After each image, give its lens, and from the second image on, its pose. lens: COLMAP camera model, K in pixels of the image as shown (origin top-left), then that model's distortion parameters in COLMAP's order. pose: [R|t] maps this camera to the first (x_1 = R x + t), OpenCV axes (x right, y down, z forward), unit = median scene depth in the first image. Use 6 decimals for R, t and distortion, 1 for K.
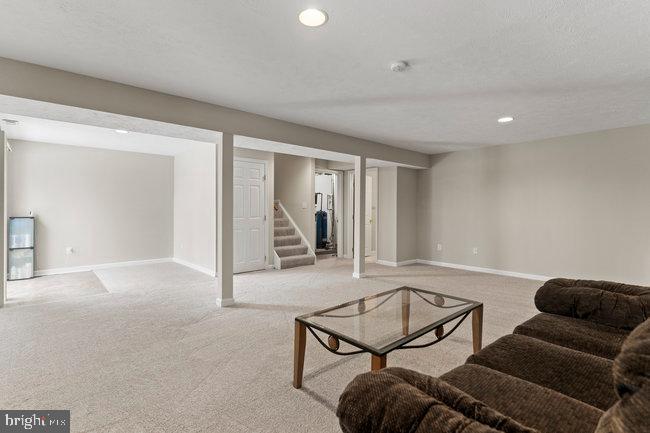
lens RADIAL K [[320.7, 0, 325.0], [0, 320.7, 216.5], [0, 0, 1]] dist [-0.000062, -0.000050]
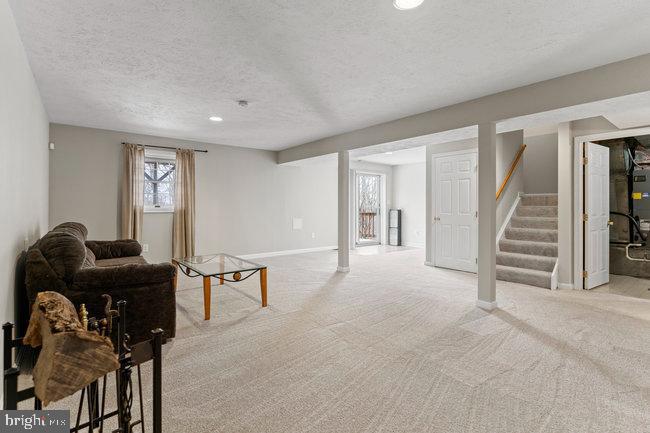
lens RADIAL K [[312.3, 0, 324.7], [0, 312.3, 202.0], [0, 0, 1]] dist [0.001090, 0.000129]
pose [[-0.058552, -0.010488, -0.998229, 0.656184], [-0.015010, 0.999841, -0.009625, -0.013967], [0.998172, 0.014420, -0.058700, 0.614230]]
